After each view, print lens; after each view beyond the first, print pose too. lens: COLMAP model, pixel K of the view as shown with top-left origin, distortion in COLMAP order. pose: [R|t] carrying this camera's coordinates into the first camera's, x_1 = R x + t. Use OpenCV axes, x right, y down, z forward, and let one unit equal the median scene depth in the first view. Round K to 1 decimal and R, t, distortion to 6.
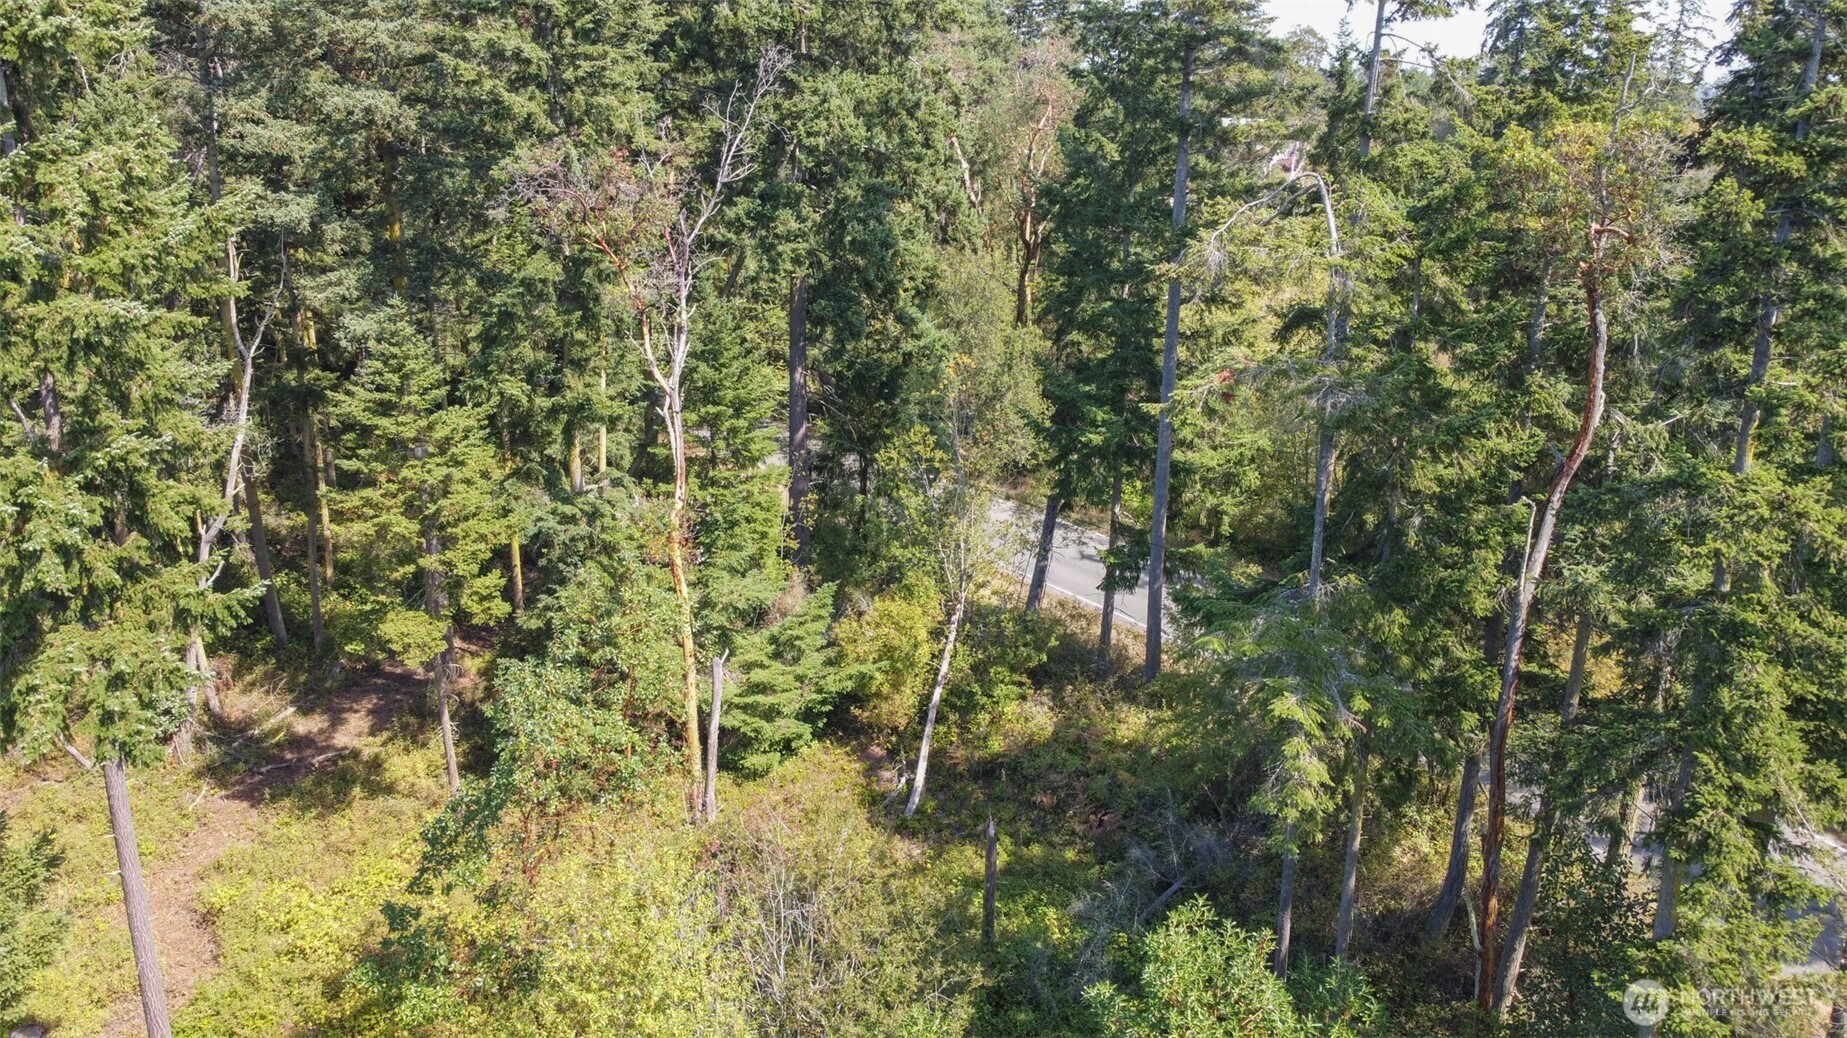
lens RADIAL K [[1381.2, 0, 915.7], [0, 1381.2, 494.6], [0, 0, 1]] dist [0.001560, -0.010450]
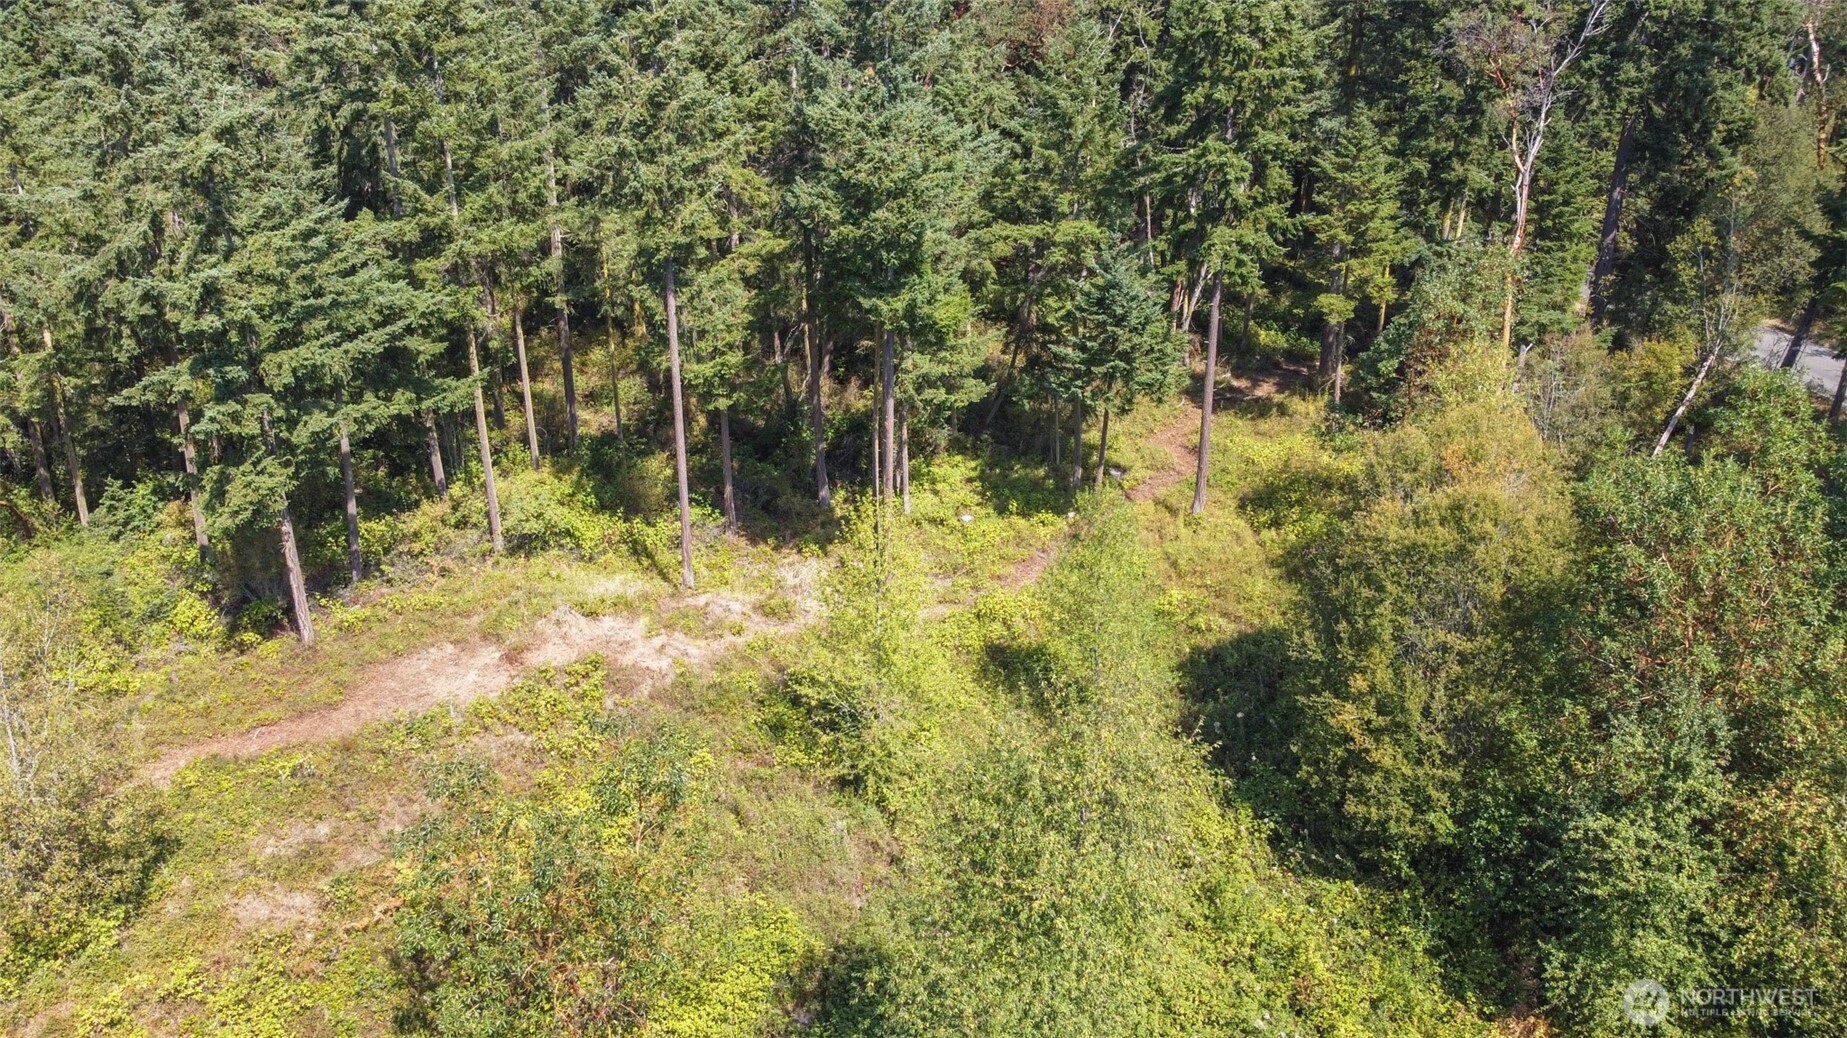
lens RADIAL K [[1381.2, 0, 915.7], [0, 1381.2, 494.6], [0, 0, 1]] dist [0.001560, -0.010450]
pose [[0.845358, 0.174424, -0.504922, 0.080914], [-0.143656, 0.984601, 0.099616, 0.197584], [0.514522, -0.011676, 0.857398, -0.604412]]
